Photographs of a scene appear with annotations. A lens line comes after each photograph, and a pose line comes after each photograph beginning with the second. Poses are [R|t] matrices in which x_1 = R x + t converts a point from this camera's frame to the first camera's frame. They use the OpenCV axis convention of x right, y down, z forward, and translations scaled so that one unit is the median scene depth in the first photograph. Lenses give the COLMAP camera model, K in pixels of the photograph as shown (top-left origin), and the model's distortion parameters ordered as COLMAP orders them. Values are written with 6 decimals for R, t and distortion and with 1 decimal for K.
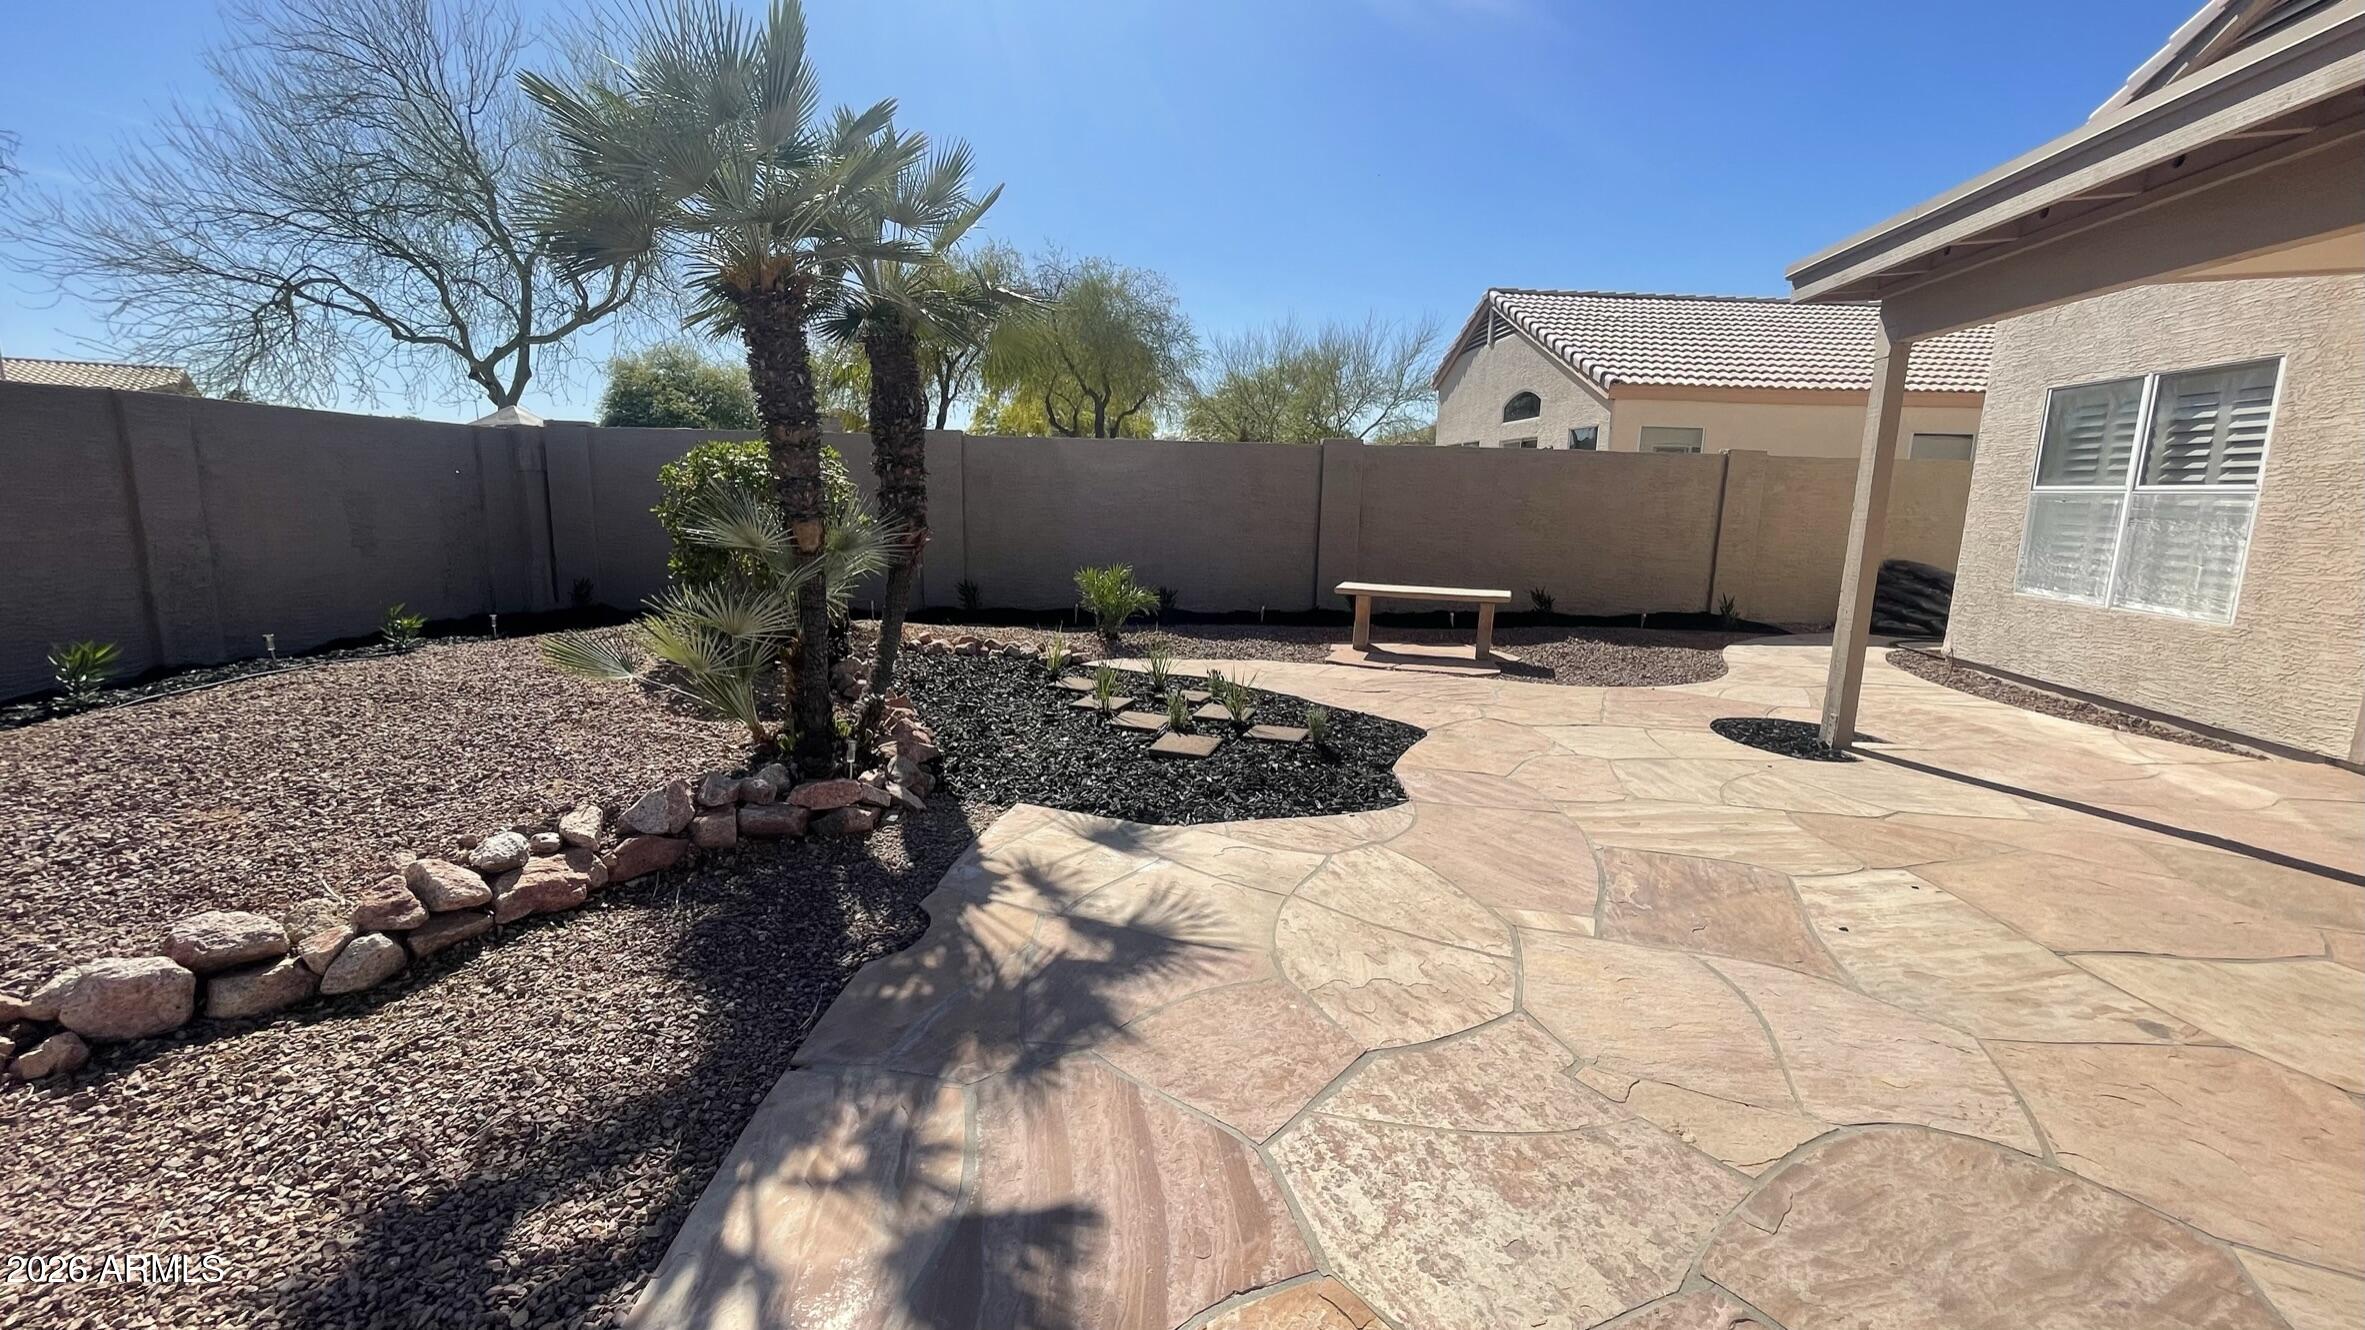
lens RADIAL K [[965.8, 0, 1160.3], [0, 965.8, 660.4], [0, 0, 1]] dist [-0.001045, 0.000281]
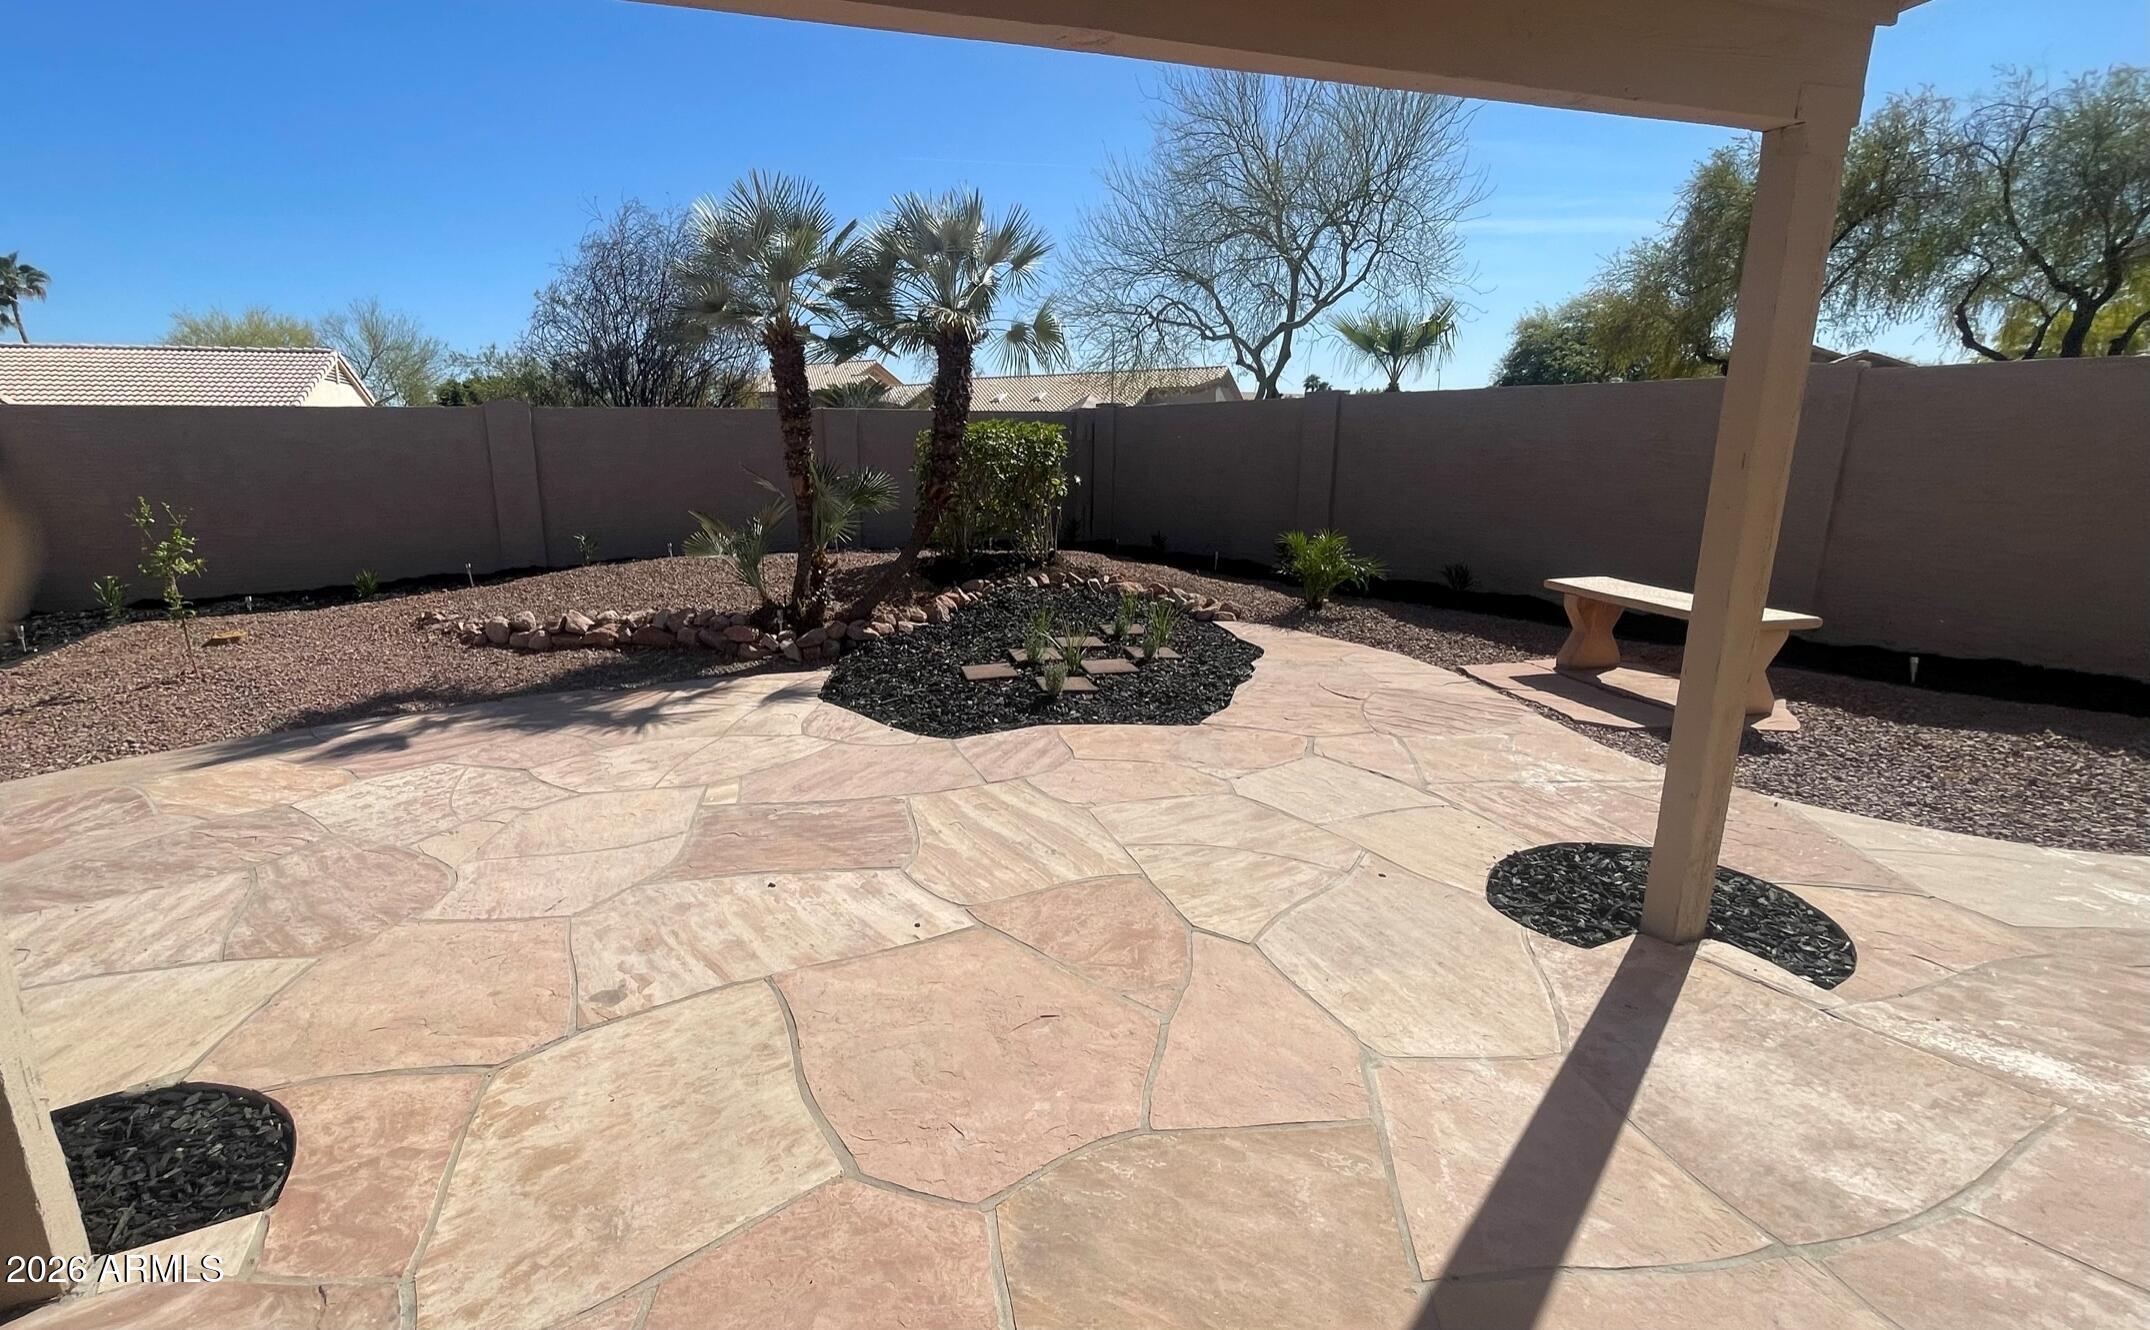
lens RADIAL K [[1023.0, 0, 1074.6], [0, 1023.0, 700.9], [0, 0, 1]] dist [-0.005595, -0.000569]
pose [[0.440138, 0.204550, -0.874321, 1.631305], [-0.143179, 0.977237, 0.156550, -0.123346], [0.886441, 0.056281, 0.459406, 0.711168]]
